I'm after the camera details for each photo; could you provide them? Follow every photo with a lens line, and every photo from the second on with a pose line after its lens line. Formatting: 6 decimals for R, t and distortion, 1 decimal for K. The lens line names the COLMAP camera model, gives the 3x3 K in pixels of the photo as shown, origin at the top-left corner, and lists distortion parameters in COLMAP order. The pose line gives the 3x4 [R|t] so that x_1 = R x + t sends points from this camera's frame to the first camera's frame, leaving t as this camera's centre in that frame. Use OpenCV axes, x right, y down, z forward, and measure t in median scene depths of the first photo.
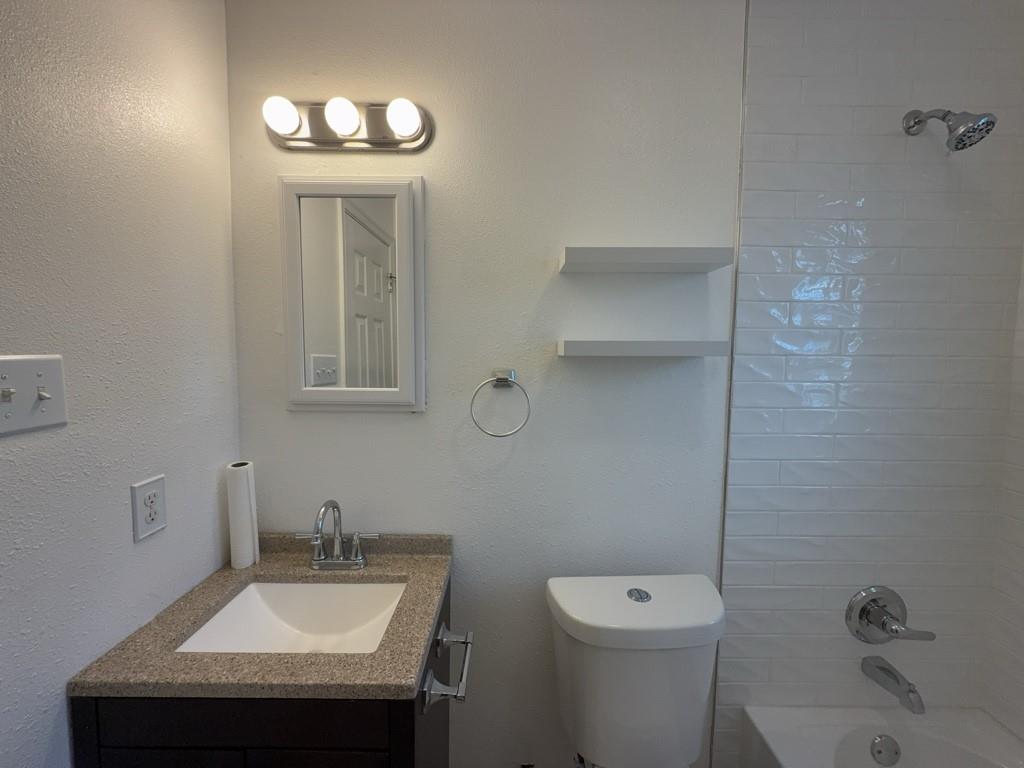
lens RADIAL K [[407.0, 0, 512.4], [0, 407.0, 384.1], [0, 0, 1]] dist [0.000169, -0.000276]
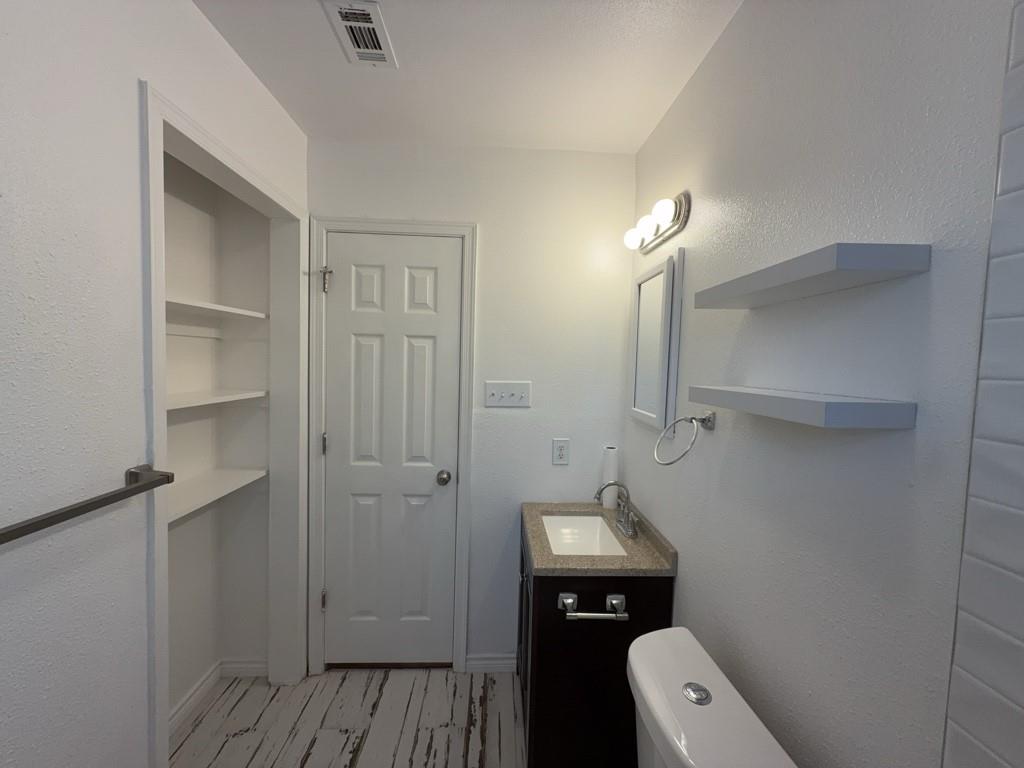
lens RADIAL K [[407.0, 0, 512.3], [0, 407.0, 385.4], [0, 0, 1]] dist [0.000169, -0.000276]
pose [[0.042188, 0.052023, -0.997754, 0.770653], [-0.102668, 0.993583, 0.047464, -0.078587], [0.993821, 0.100435, 0.047259, 0.365790]]
